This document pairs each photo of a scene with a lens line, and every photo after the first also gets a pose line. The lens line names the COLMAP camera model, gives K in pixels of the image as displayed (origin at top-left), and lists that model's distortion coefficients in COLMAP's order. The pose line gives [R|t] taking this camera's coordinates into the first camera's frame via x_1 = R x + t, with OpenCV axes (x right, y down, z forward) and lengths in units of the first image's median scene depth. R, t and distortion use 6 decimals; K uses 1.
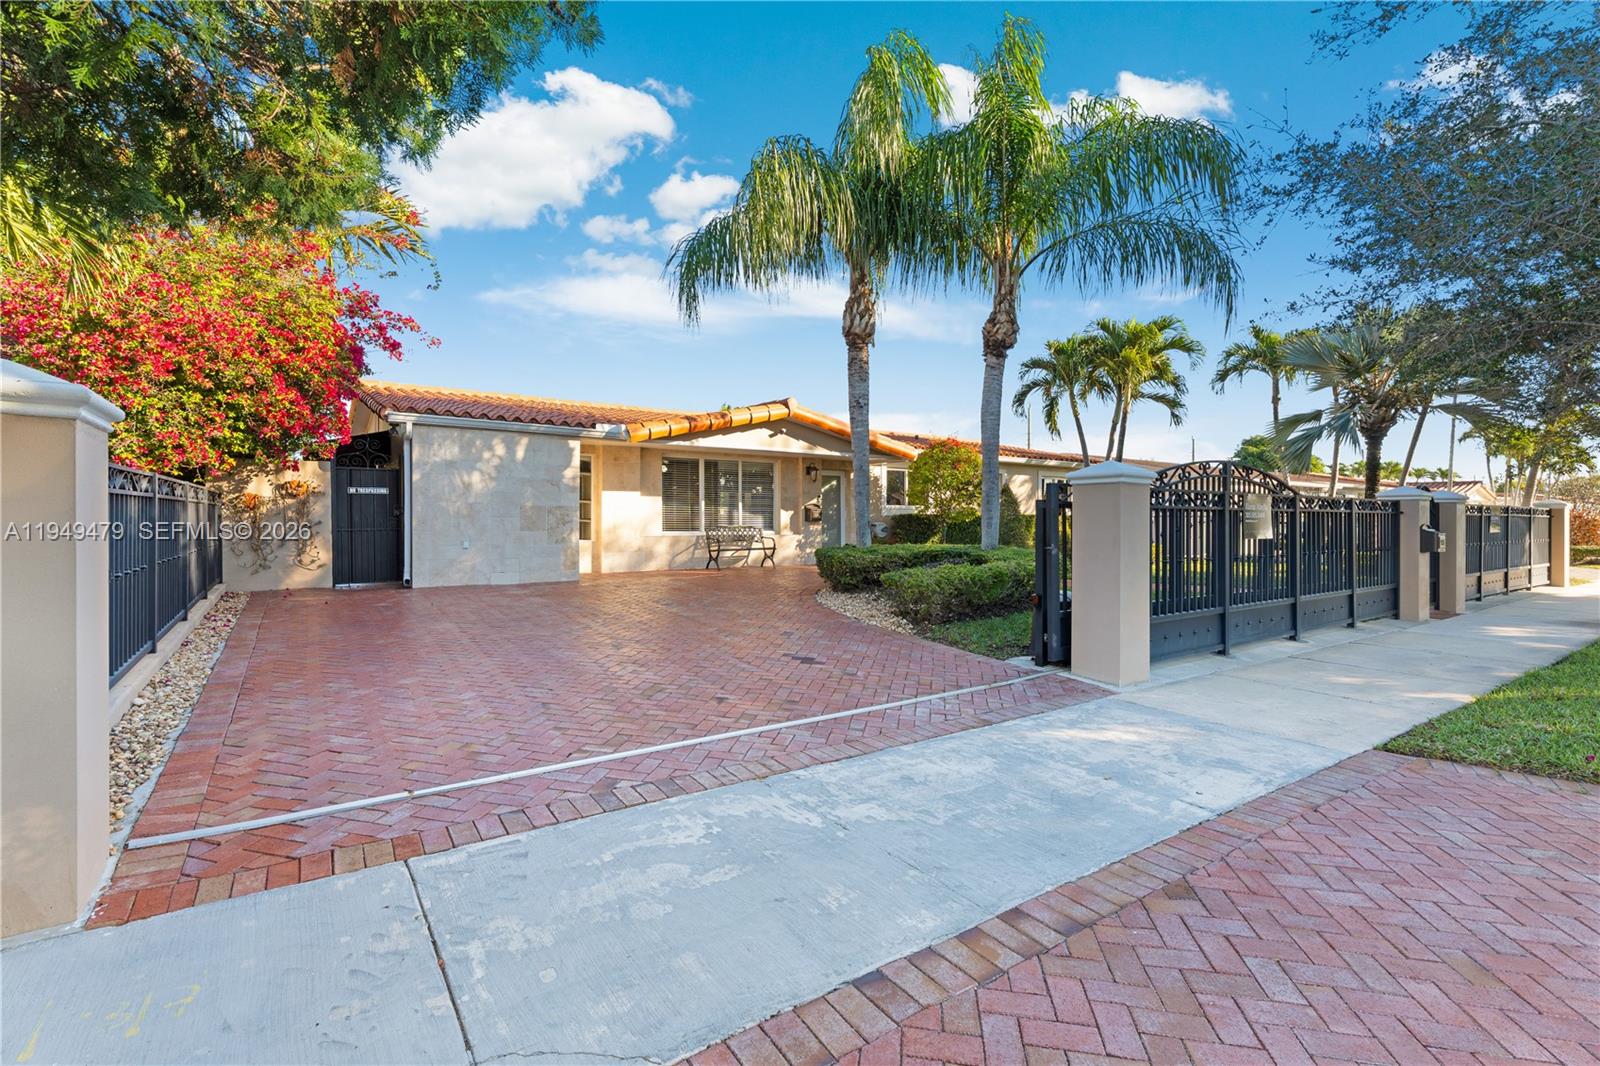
lens RADIAL K [[728.2, 0, 800.0], [0, 728.2, 533.0], [0, 0, 1]] dist [0.000656, 0.000092]
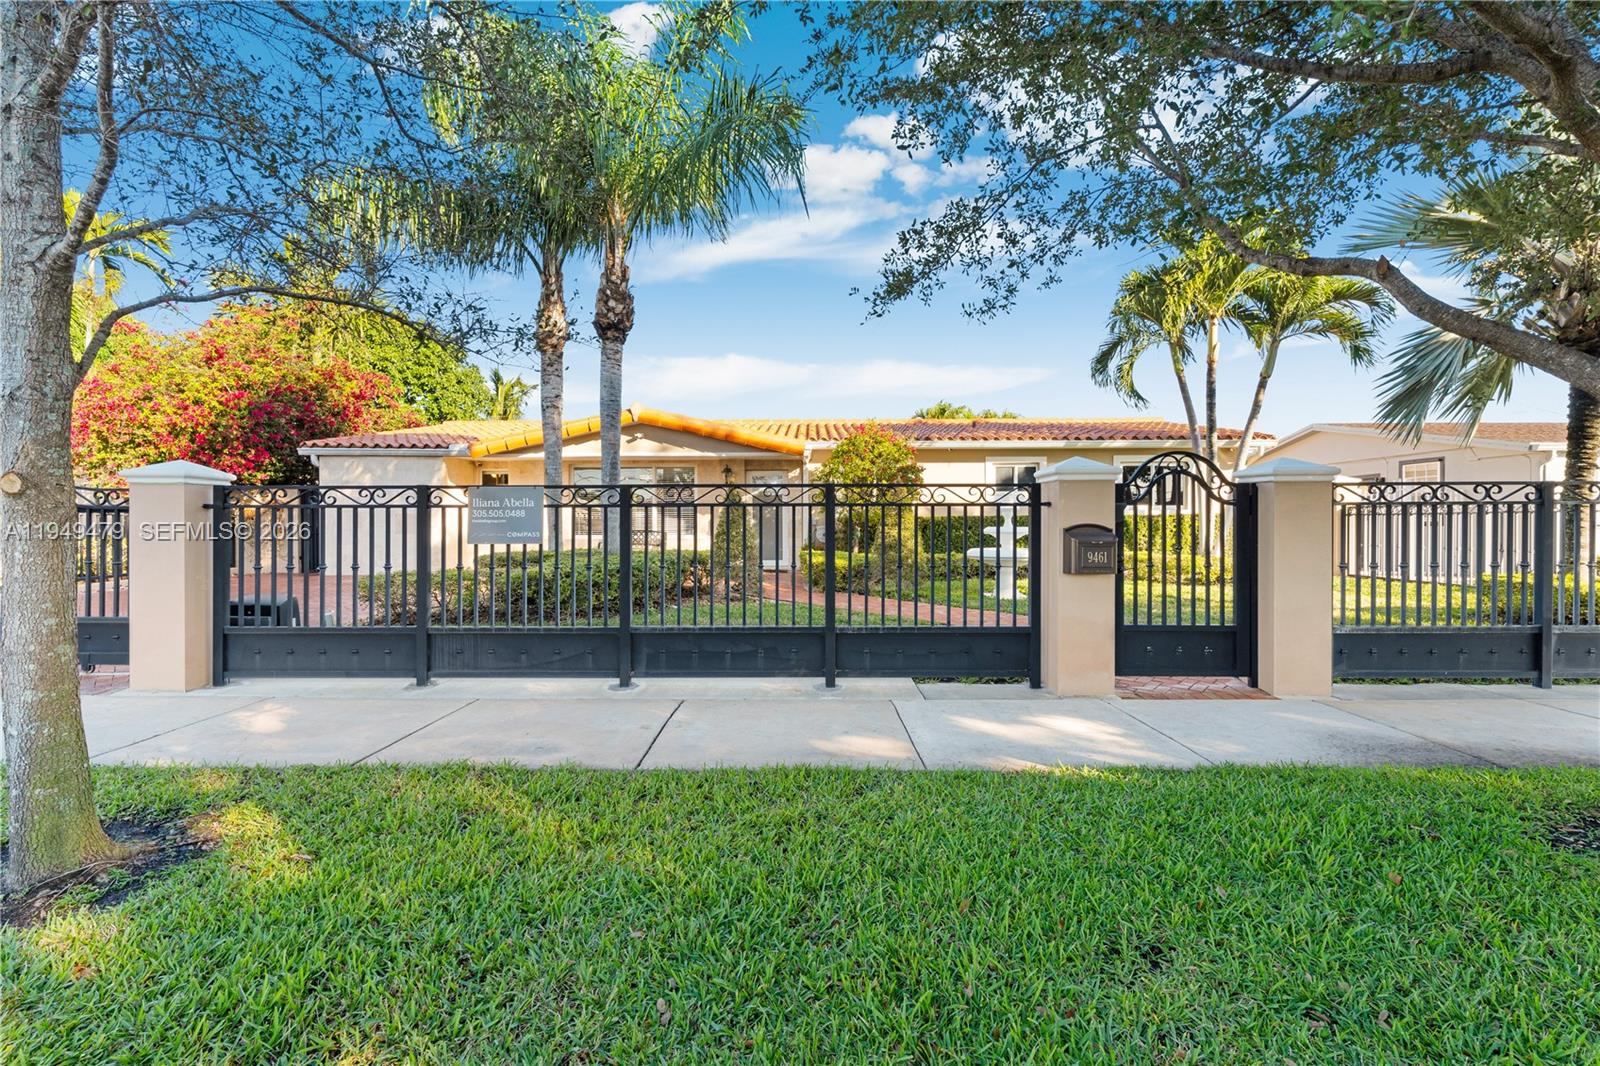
lens RADIAL K [[728.2, 0, 800.0], [0, 728.2, 533.0], [0, 0, 1]] dist [0.000656, 0.000092]
pose [[0.821234, 0.003735, -0.570579, 0.706953], [-0.005091, 0.999987, -0.000781, -0.004610], [0.570568, 0.003547, 0.821243, 0.283470]]
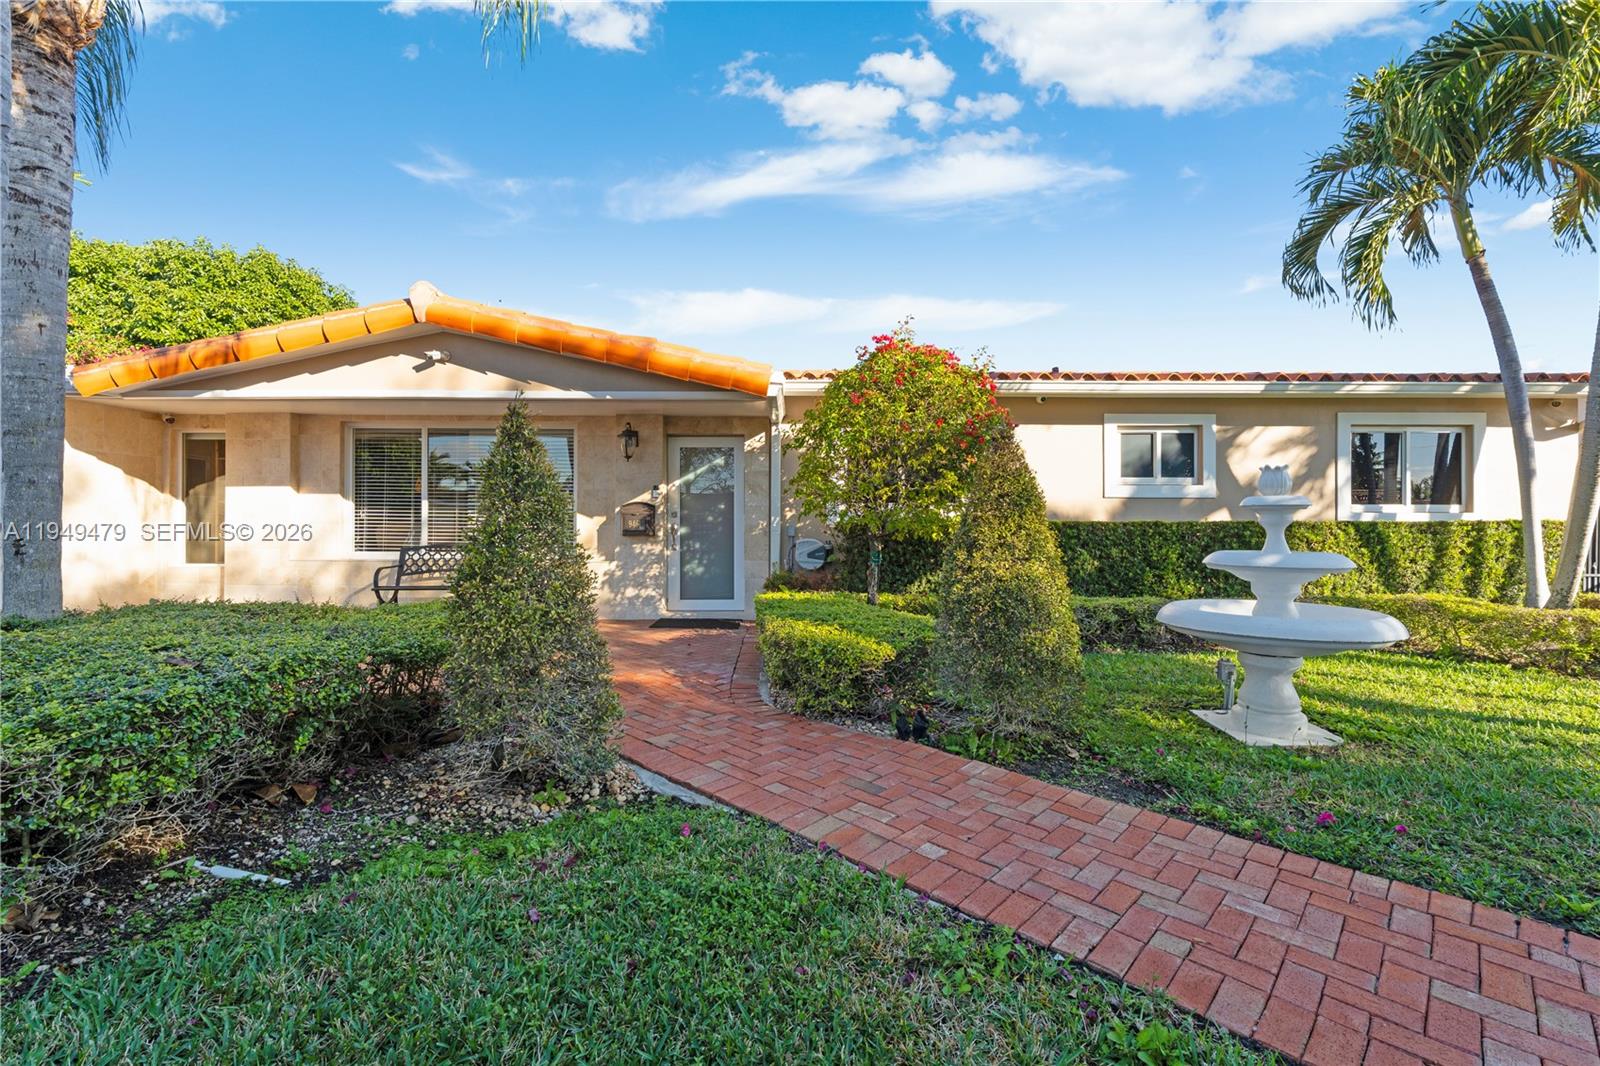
lens RADIAL K [[728.2, 0, 800.0], [0, 728.2, 533.0], [0, 0, 1]] dist [0.000656, 0.000092]
pose [[0.815386, 0.001308, -0.578916, 0.450803], [-0.012245, 0.999813, -0.014988, -0.013149], [0.578788, 0.019310, 0.815249, 0.706359]]
